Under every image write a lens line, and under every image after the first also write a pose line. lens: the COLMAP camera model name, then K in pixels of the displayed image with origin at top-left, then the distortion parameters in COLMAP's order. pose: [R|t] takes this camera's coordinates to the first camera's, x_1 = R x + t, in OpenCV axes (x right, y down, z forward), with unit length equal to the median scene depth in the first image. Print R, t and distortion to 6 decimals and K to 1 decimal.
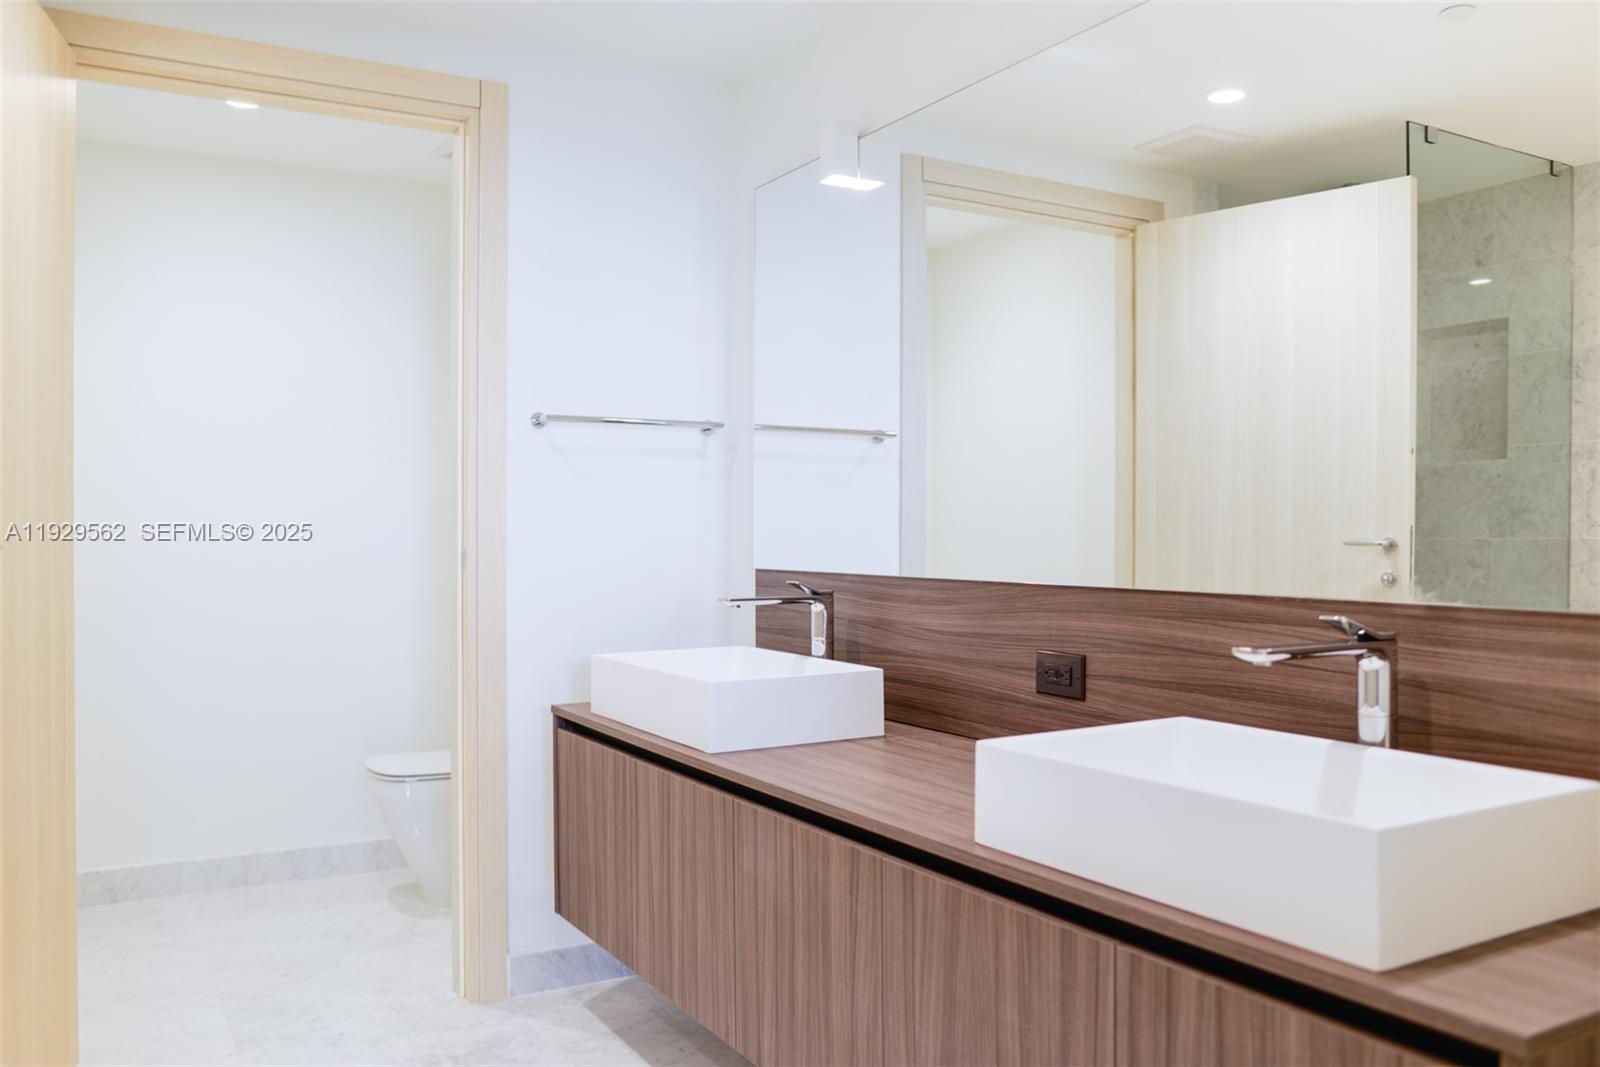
lens RADIAL K [[1300.9, 0, 766.7], [0, 1300.9, 546.5], [0, 0, 1]] dist [-0.073698, 0.070307]
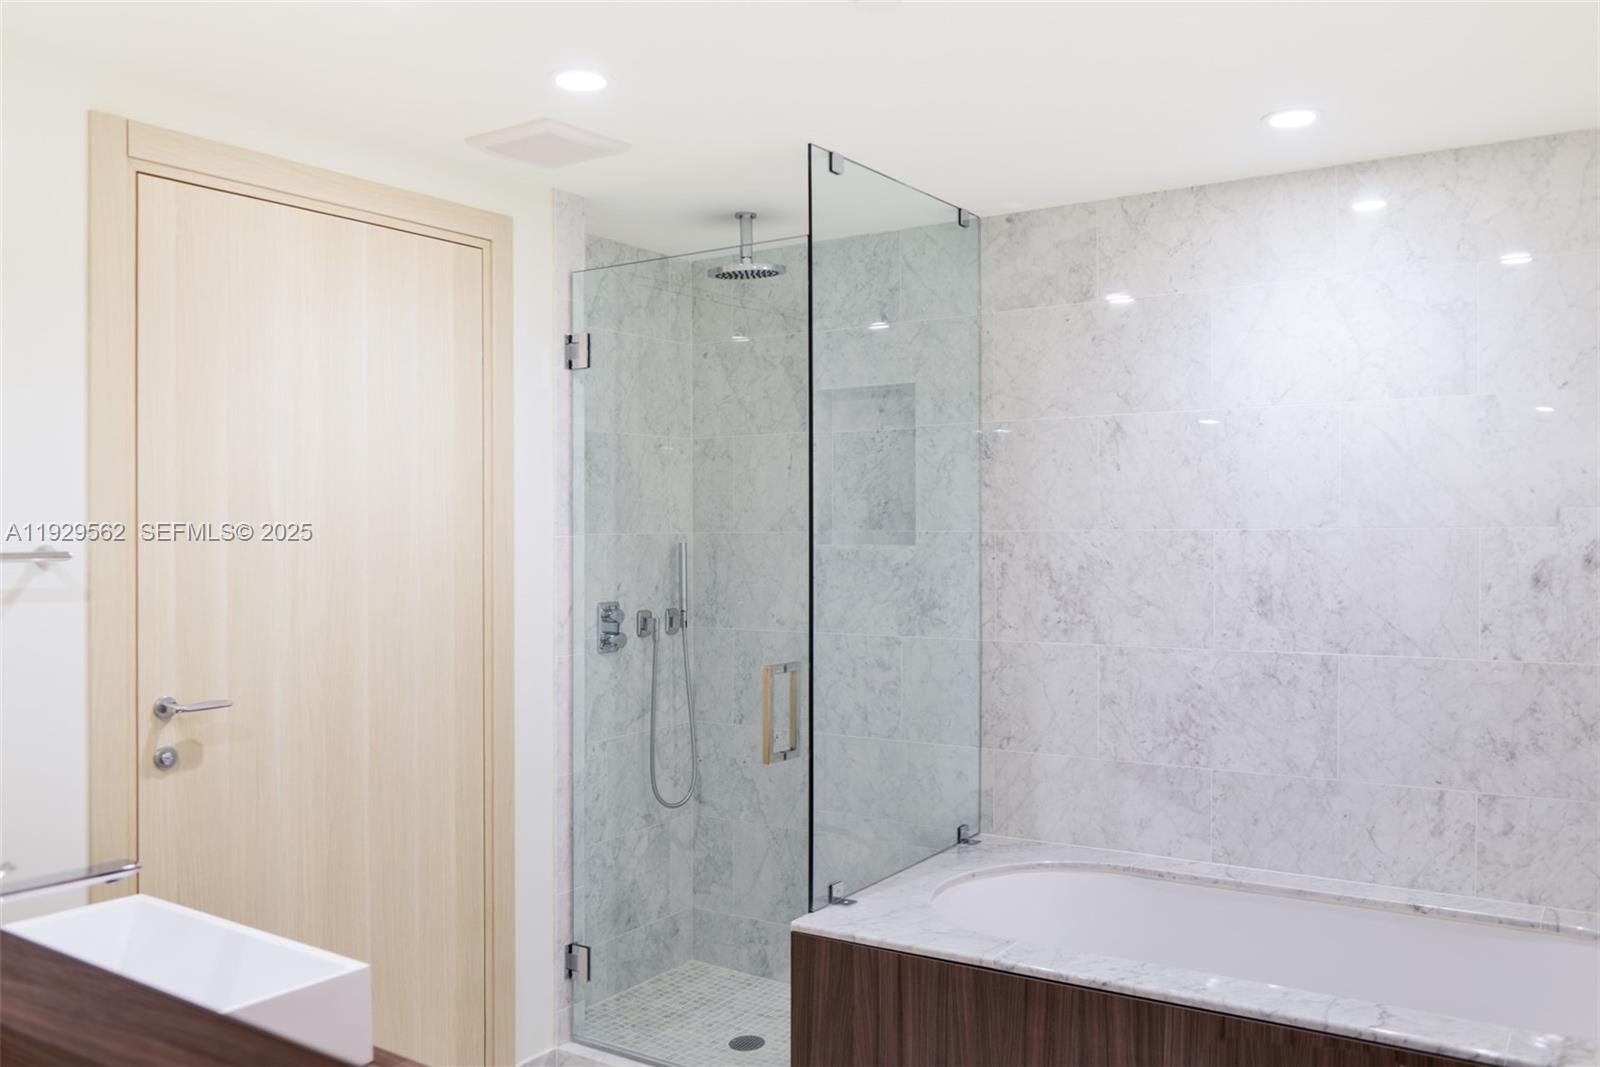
lens RADIAL K [[1300.9, 0, 798.4], [0, 1300.9, 521.8], [0, 0, 1]] dist [-0.073698, 0.070307]
pose [[0.896455, -0.011344, 0.442990, 0.122337], [0.015757, 0.999856, -0.006281, -0.082328], [-0.442855, 0.012611, 0.896504, 0.253879]]
